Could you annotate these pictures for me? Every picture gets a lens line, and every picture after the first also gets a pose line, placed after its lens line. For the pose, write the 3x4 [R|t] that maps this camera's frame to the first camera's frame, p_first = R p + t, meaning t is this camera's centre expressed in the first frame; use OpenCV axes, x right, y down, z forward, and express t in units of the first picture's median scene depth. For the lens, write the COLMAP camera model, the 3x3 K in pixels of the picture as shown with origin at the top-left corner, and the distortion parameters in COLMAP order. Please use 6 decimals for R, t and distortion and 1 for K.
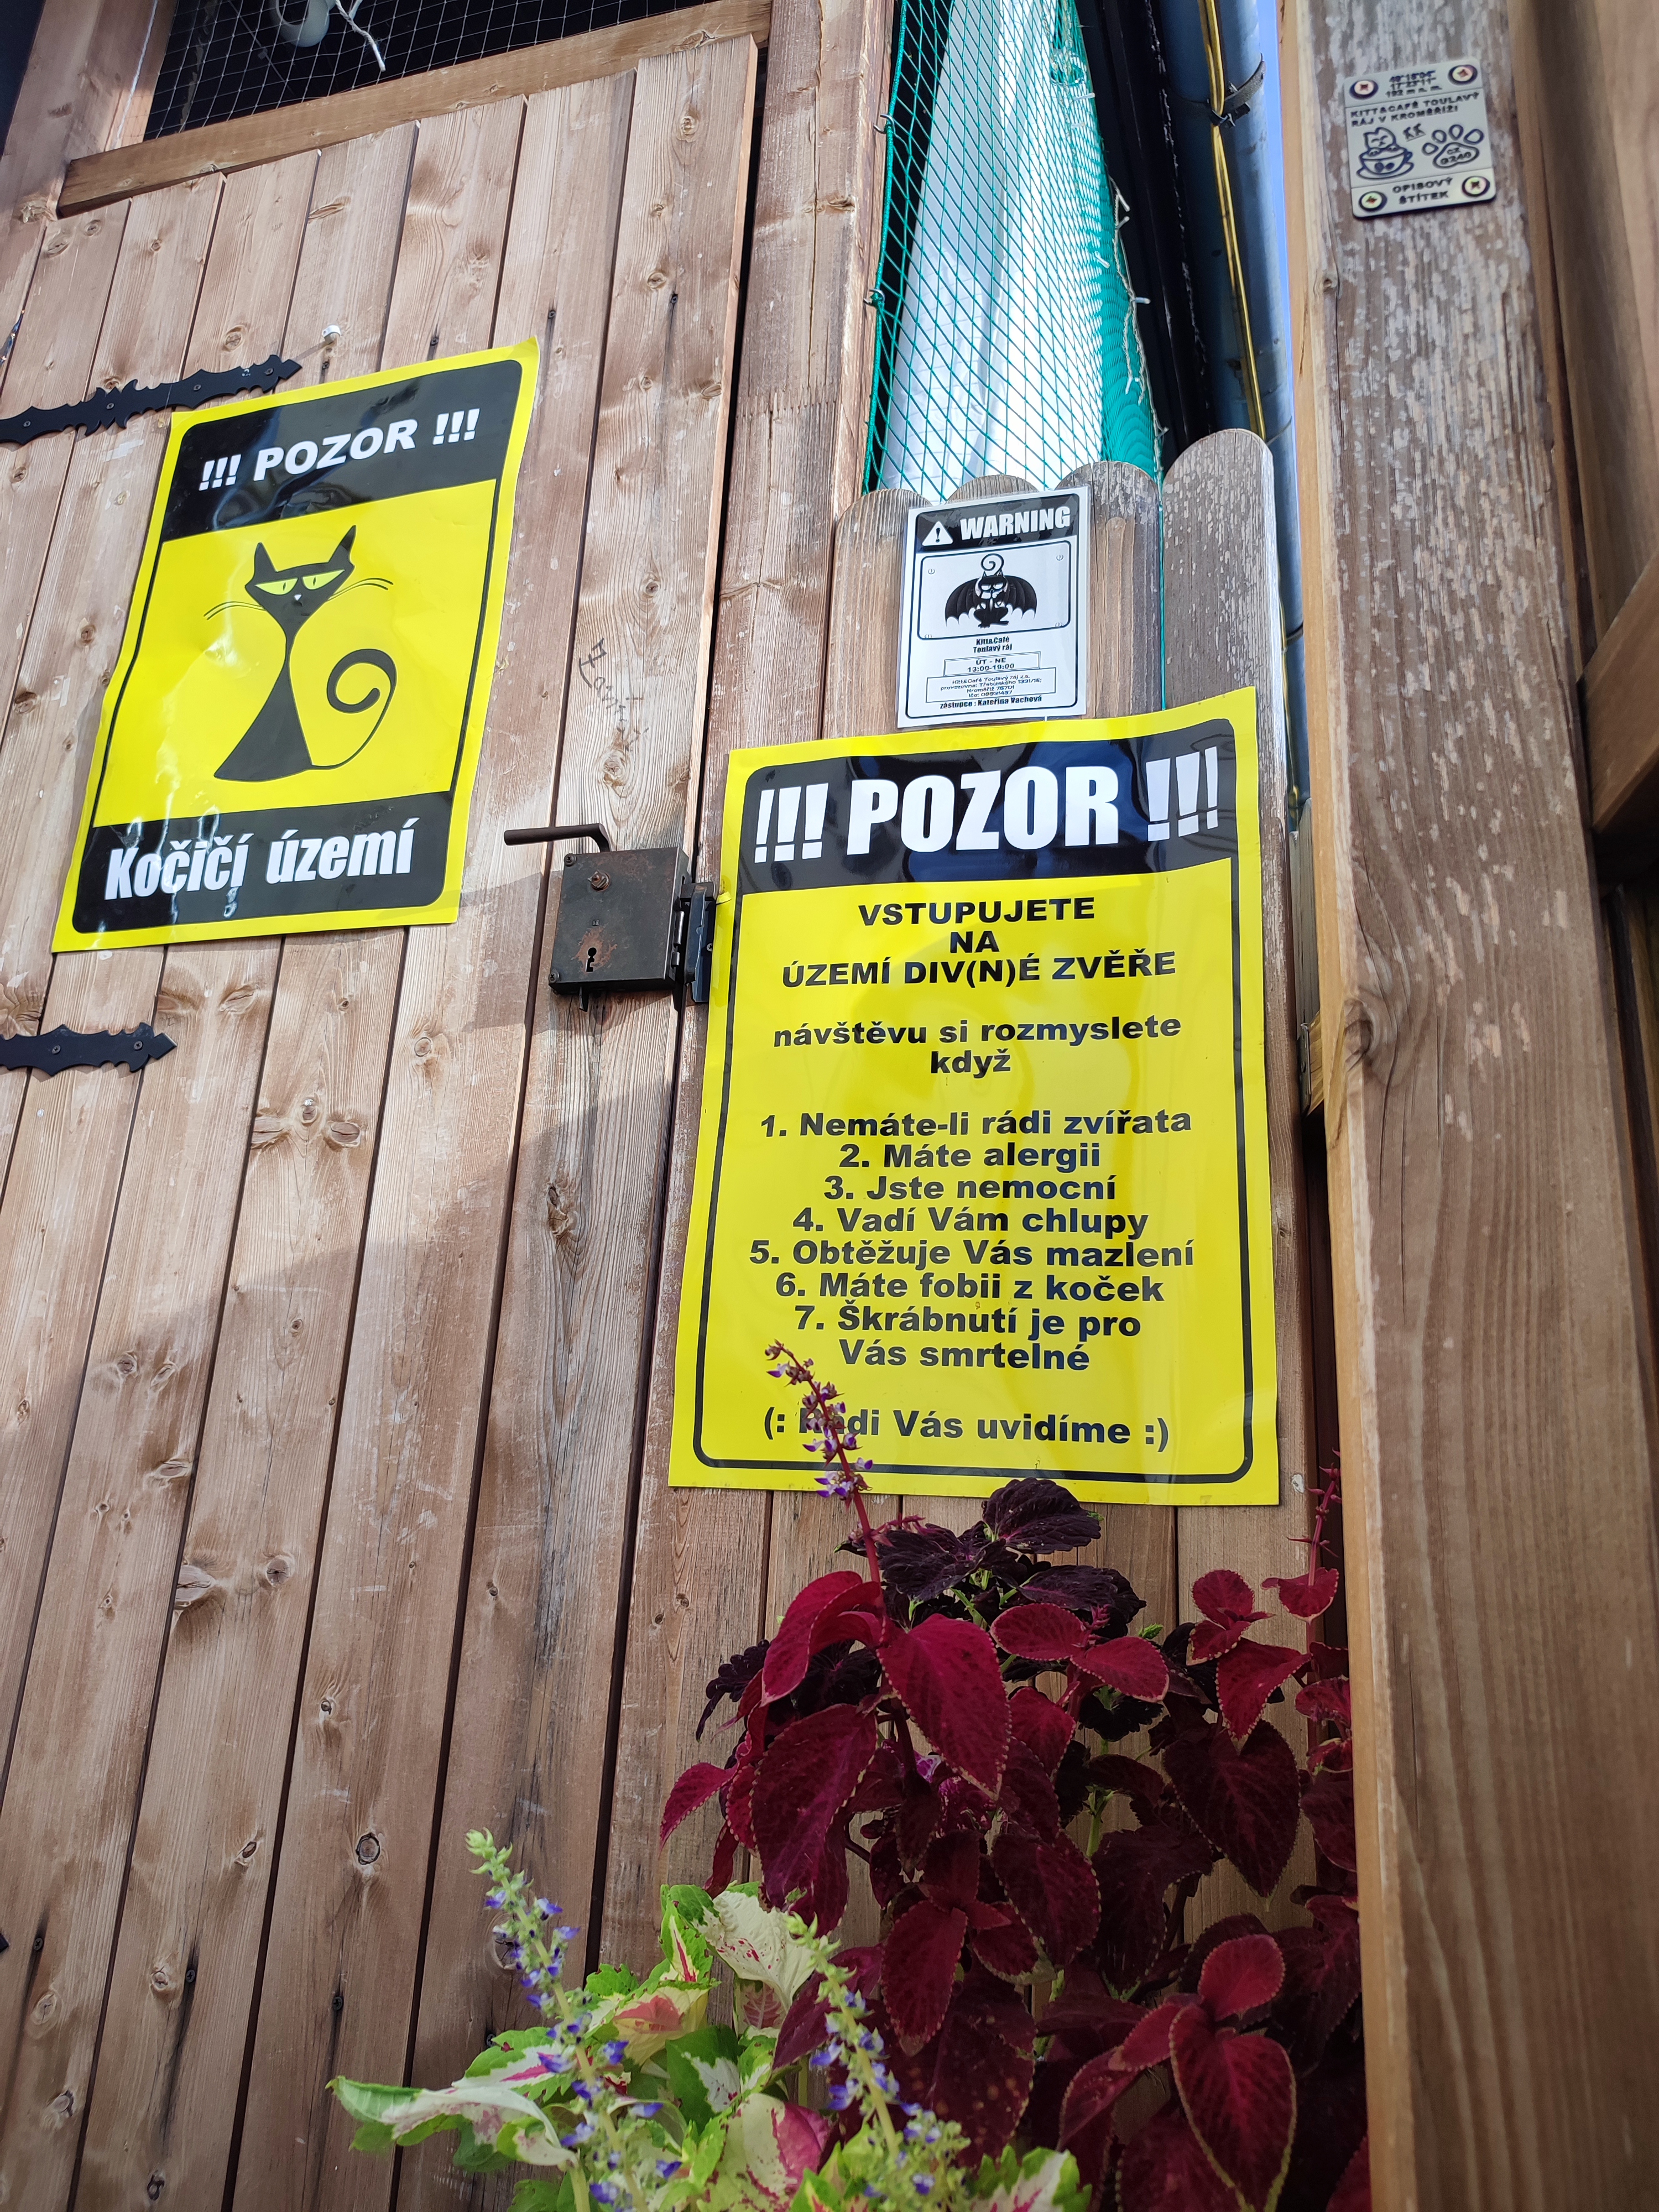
lens RADIAL K [[1564.5, 0, 829.5], [0, 1564.5, 1106.0], [0, 0, 1]] dist [-0.001211, -0.010542]
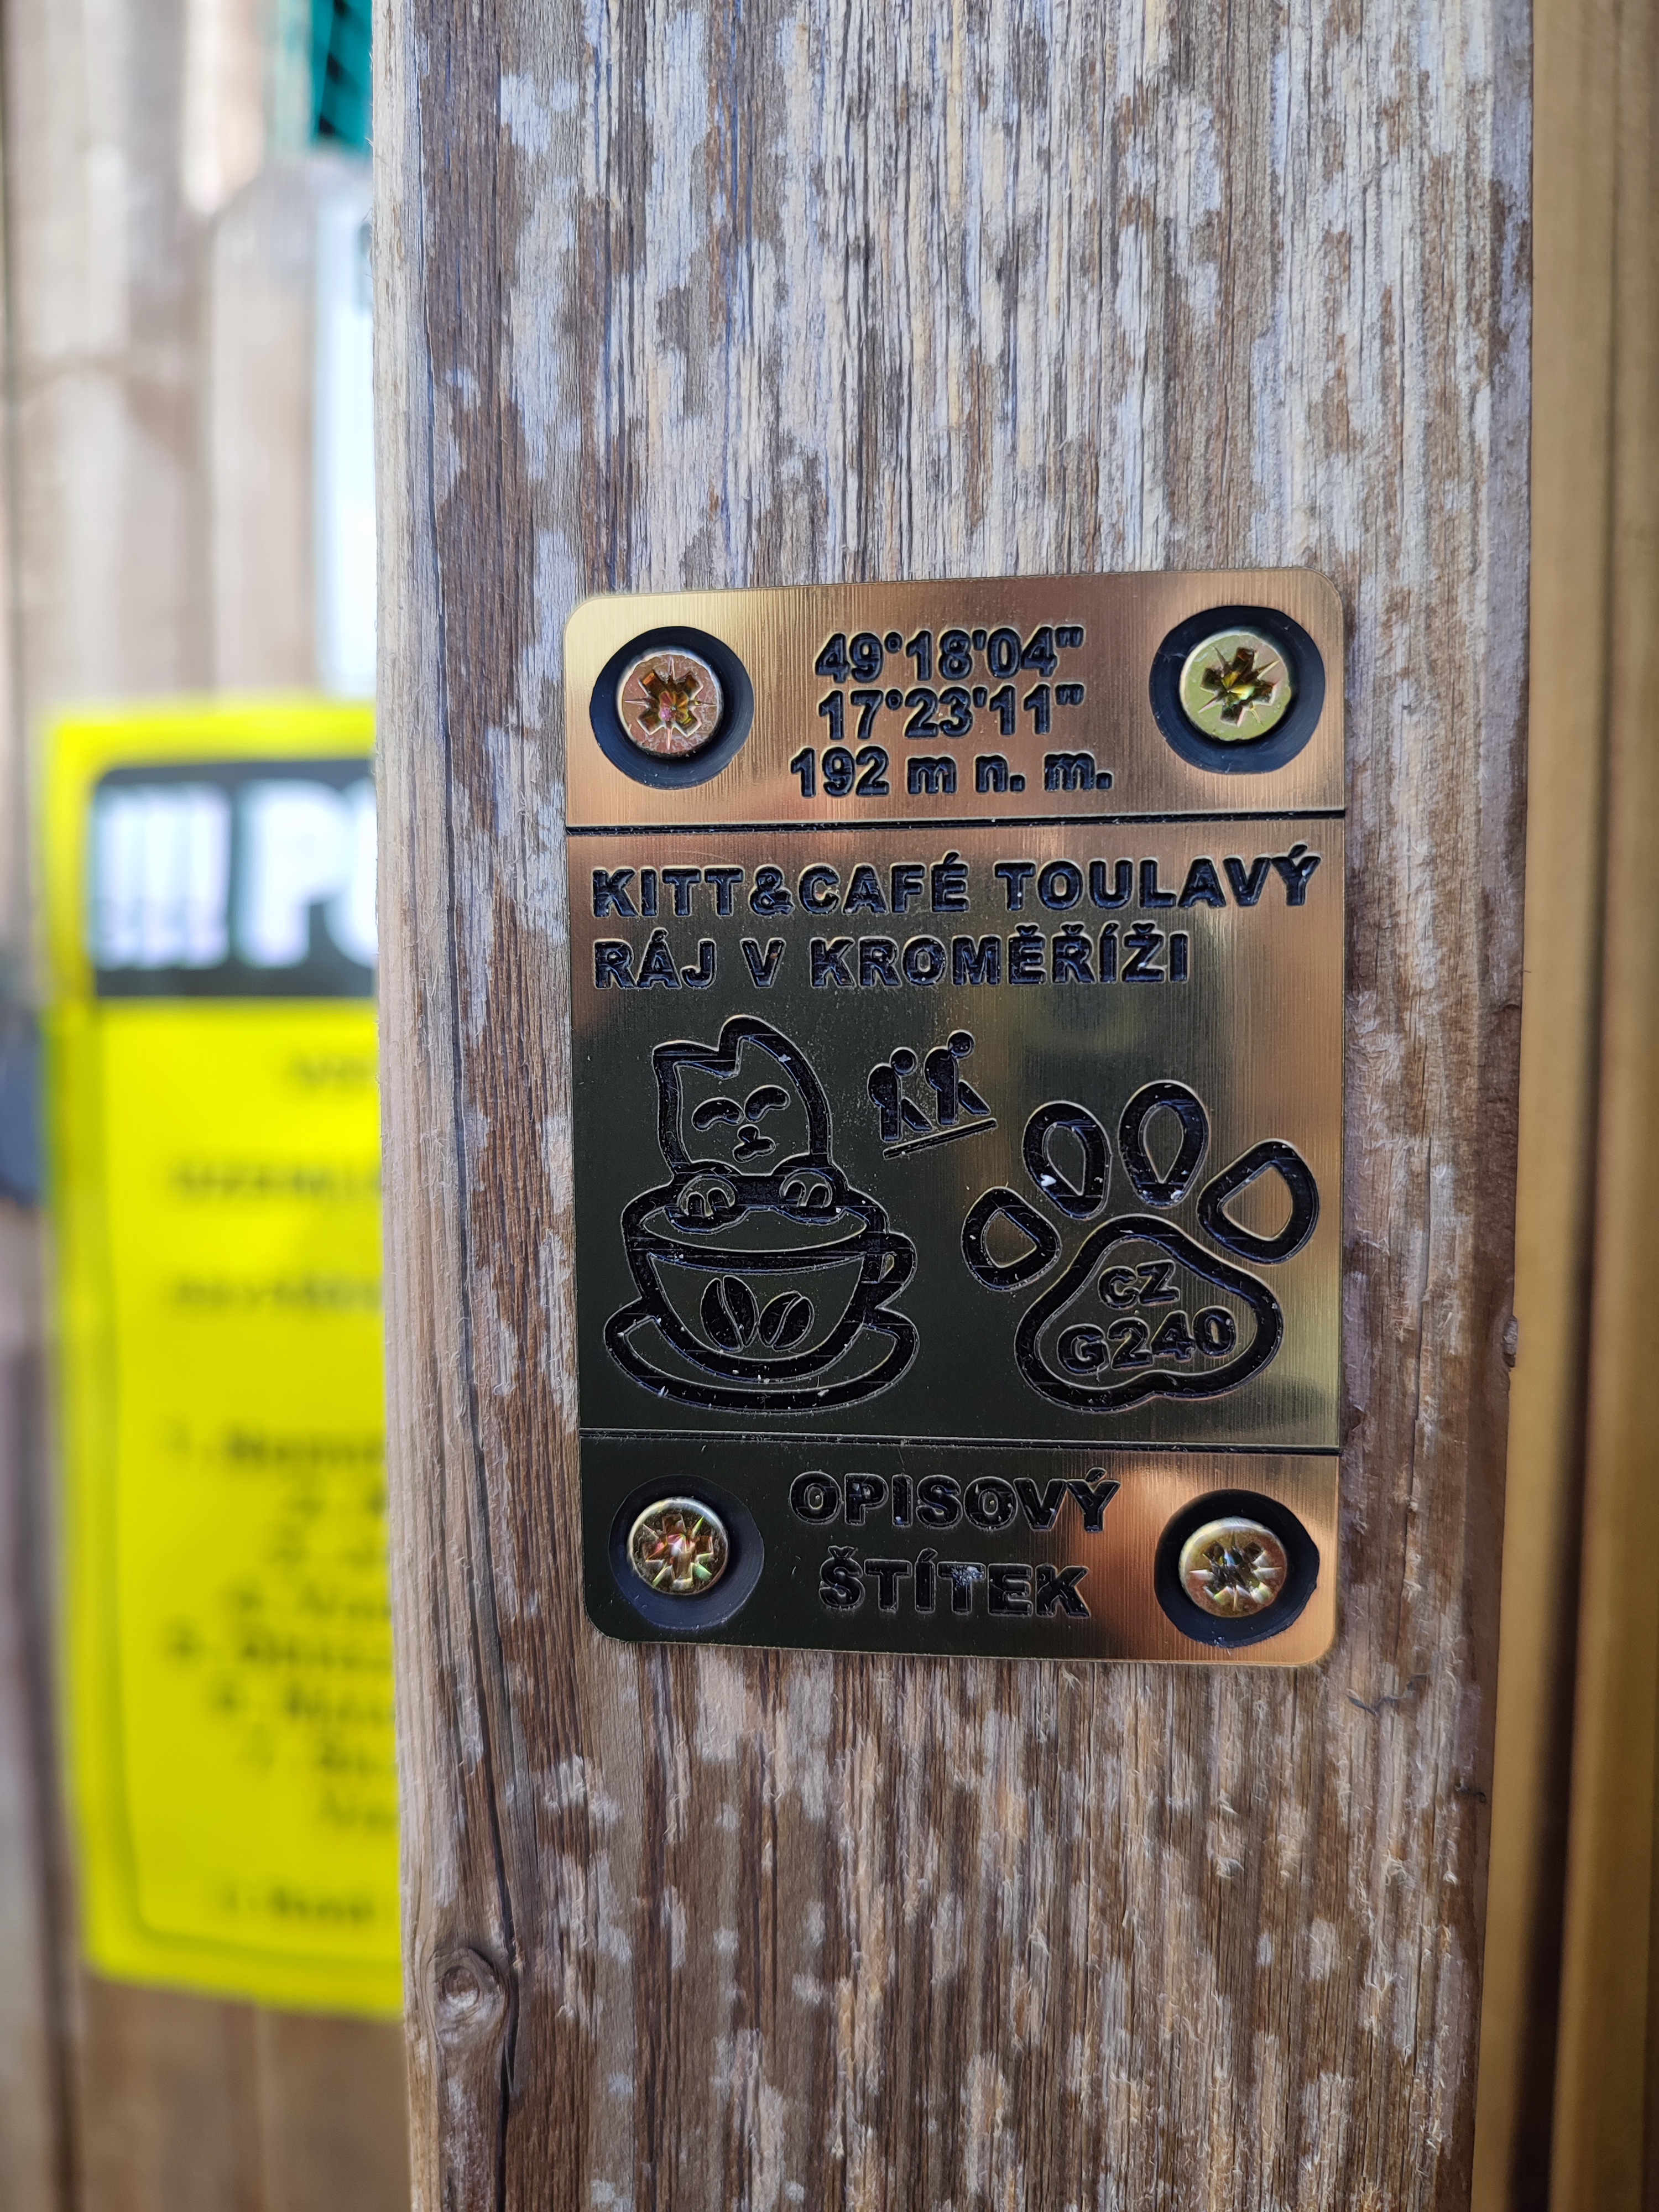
lens RADIAL K [[1732.9, 0, 829.5], [0, 1732.9, 1106.0], [0, 0, 1]] dist [-0.073904, -0.001989]
pose [[0.995258, -0.062429, 0.074594, 0.178746], [0.031088, 0.930799, 0.364208, -0.353695], [-0.092169, -0.360162, 0.928325, 0.421674]]
